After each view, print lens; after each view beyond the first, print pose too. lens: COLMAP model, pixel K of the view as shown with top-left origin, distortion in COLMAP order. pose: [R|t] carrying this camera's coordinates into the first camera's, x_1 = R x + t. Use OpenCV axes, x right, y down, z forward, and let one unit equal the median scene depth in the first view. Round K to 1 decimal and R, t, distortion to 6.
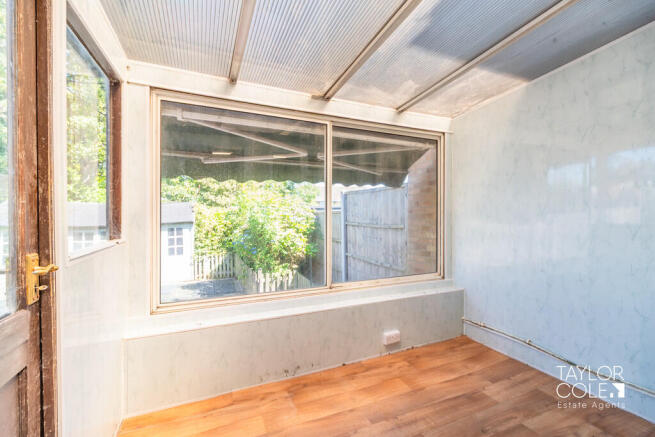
lens RADIAL K [[287.6, 0, 328.3], [0, 287.6, 217.4], [0, 0, 1]] dist [0.000811, -0.000706]
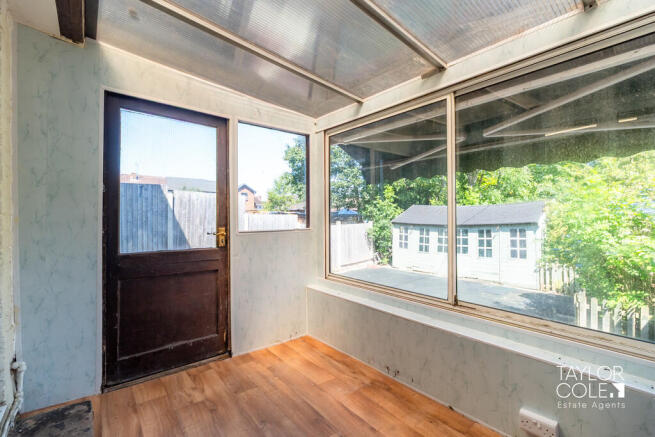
lens RADIAL K [[287.6, 0, 326.0], [0, 287.6, 216.8], [0, 0, 1]] dist [0.000811, -0.000706]
pose [[0.275622, -0.001147, -0.961266, 0.663598], [-0.006060, 0.999977, -0.002931, 0.010007], [0.961247, 0.006633, 0.275608, 0.447836]]
